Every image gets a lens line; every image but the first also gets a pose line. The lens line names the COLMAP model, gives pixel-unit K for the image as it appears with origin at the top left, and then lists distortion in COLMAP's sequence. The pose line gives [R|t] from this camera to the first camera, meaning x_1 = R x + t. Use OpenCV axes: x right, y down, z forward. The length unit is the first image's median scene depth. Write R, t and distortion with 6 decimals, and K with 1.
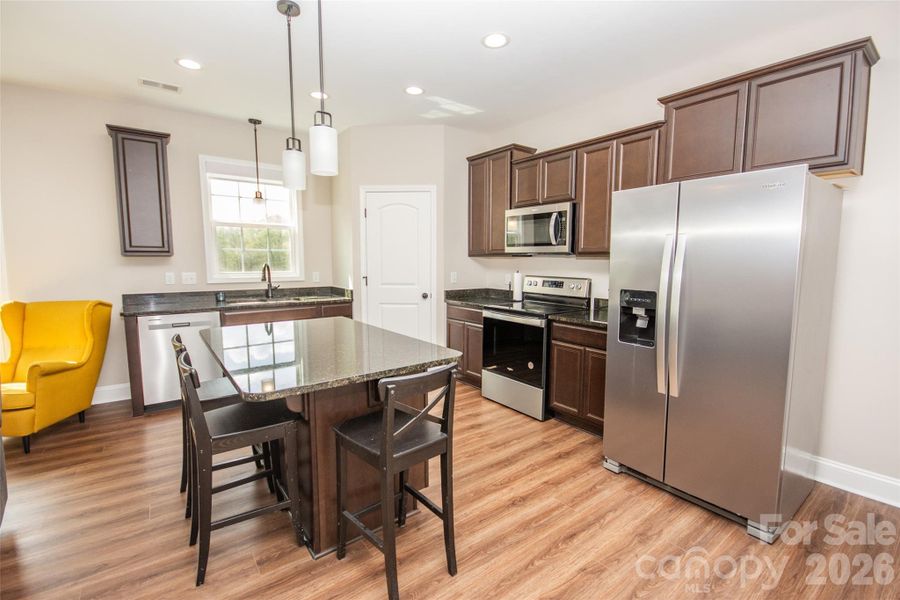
lens RADIAL K [[398.7, 0, 453.3], [0, 398.7, 300.1], [0, 0, 1]] dist [0.000464, -0.000288]
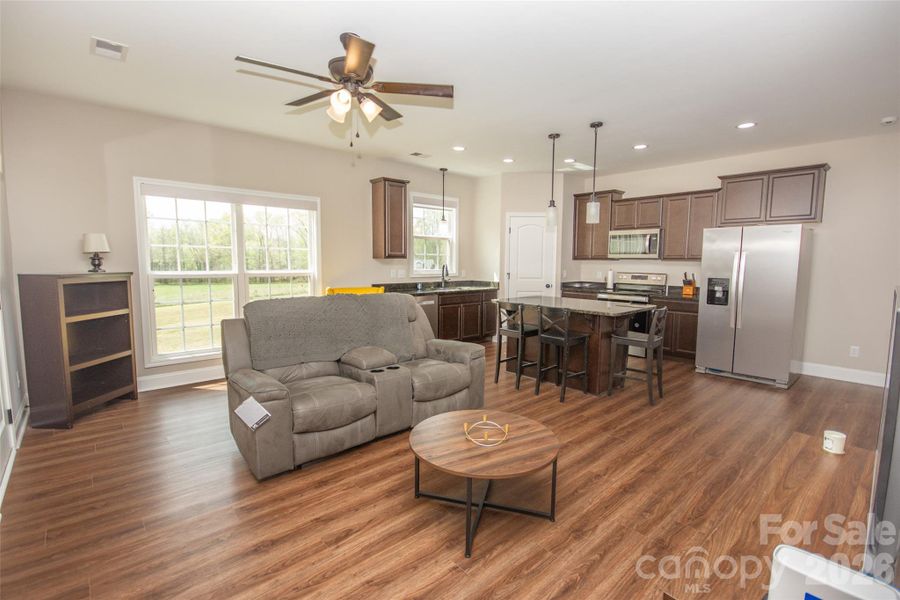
lens RADIAL K [[406.4, 0, 459.9], [0, 406.4, 299.2], [0, 0, 1]] dist [0.016348, 0.000255]
pose [[0.995329, -0.004666, 0.096427, -0.698624], [0.005212, 0.999972, -0.005415, 0.058315], [-0.096399, 0.005892, 0.995325, -0.626776]]
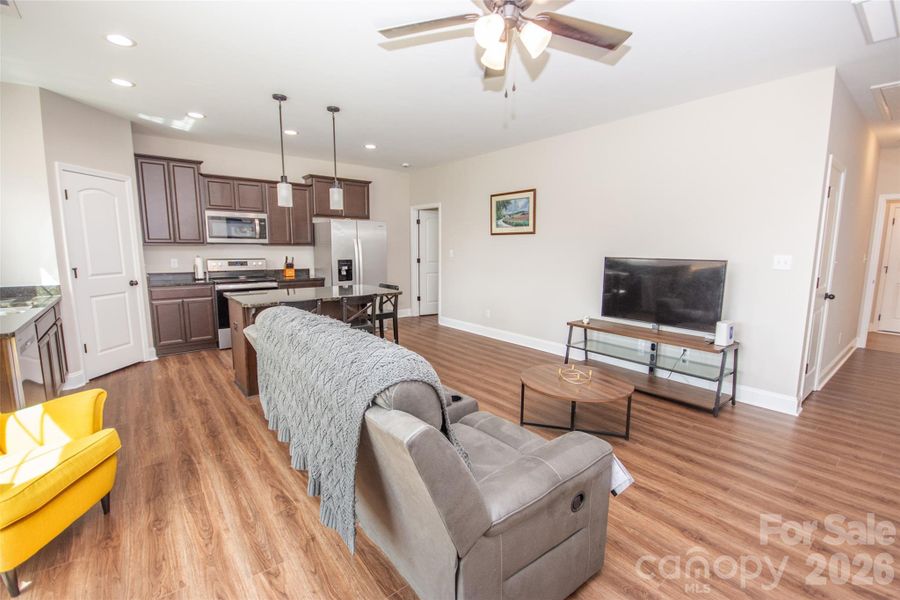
lens RADIAL K [[390.8, 0, 450.4], [0, 390.8, 296.7], [0, 0, 1]] dist [0.001814, 0.000162]
pose [[-0.019425, -0.131758, 0.991092, -1.388817], [0.098244, 0.986230, 0.133037, -0.038344], [-0.994973, 0.099953, -0.006213, 0.248084]]
